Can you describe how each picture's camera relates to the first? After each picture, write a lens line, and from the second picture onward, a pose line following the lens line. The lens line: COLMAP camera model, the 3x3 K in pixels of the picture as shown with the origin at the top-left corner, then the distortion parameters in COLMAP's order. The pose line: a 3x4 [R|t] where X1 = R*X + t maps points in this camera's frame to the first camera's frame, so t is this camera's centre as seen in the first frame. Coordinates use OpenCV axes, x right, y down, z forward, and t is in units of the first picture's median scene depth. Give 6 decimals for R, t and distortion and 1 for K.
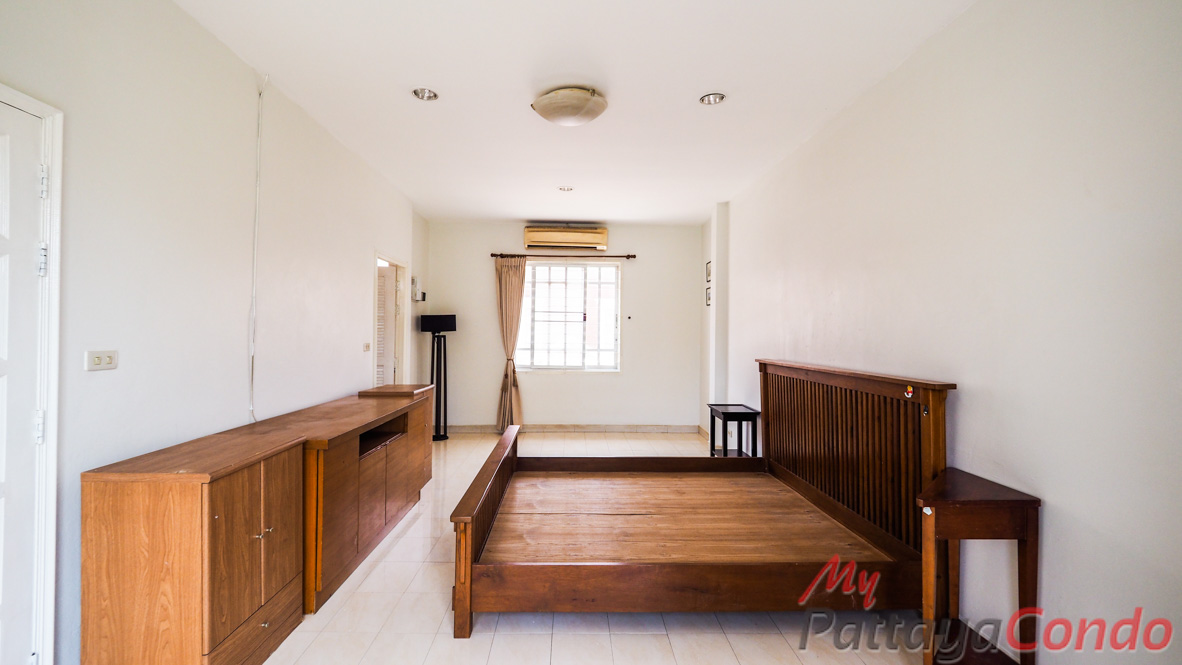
lens RADIAL K [[493.9, 0, 576.0], [0, 493.9, 330.5], [0, 0, 1]] dist [-0.001901, -0.000762]
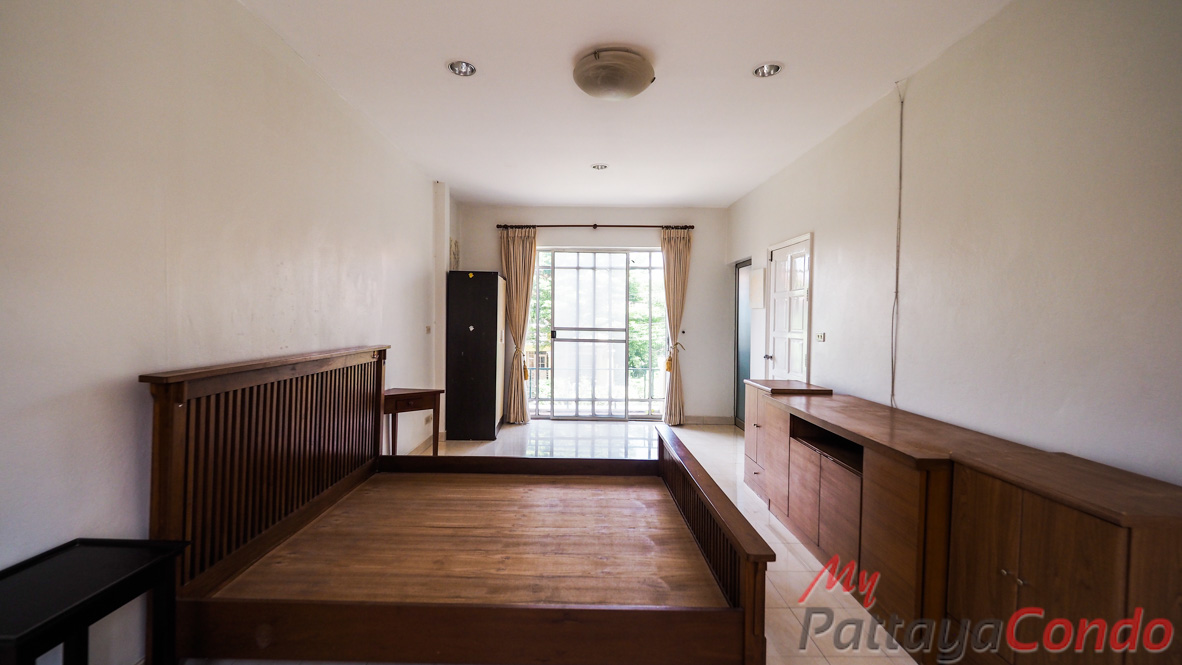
lens RADIAL K [[493.9, 0, 576.0], [0, 493.9, 330.5], [0, 0, 1]] dist [-0.001901, -0.000762]
pose [[-0.999491, -0.018004, 0.026321, 0.024122], [-0.017774, 0.999802, 0.008962, 0.015726], [-0.026478, 0.008489, -0.999613, 1.930449]]
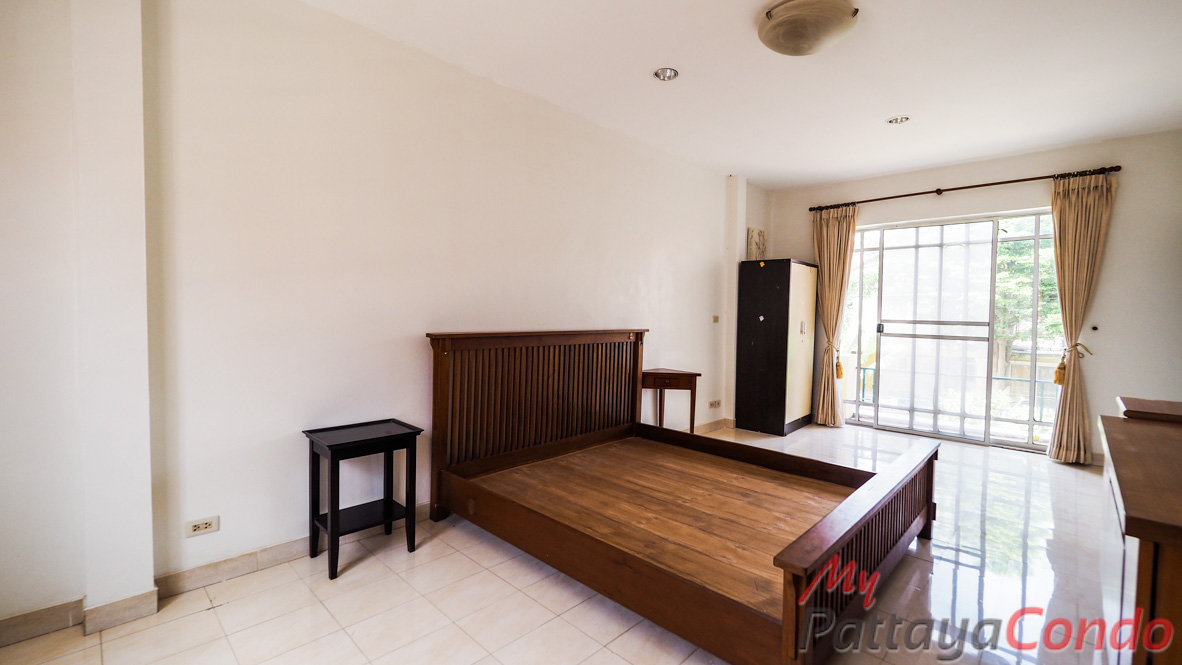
lens RADIAL K [[493.9, 0, 576.0], [0, 493.9, 330.5], [0, 0, 1]] dist [-0.001901, -0.000762]
pose [[-0.699985, -0.043703, 0.712819, -0.351726], [-0.028999, 0.999042, 0.032775, 0.036625], [-0.713568, 0.002271, -0.700582, 1.851211]]
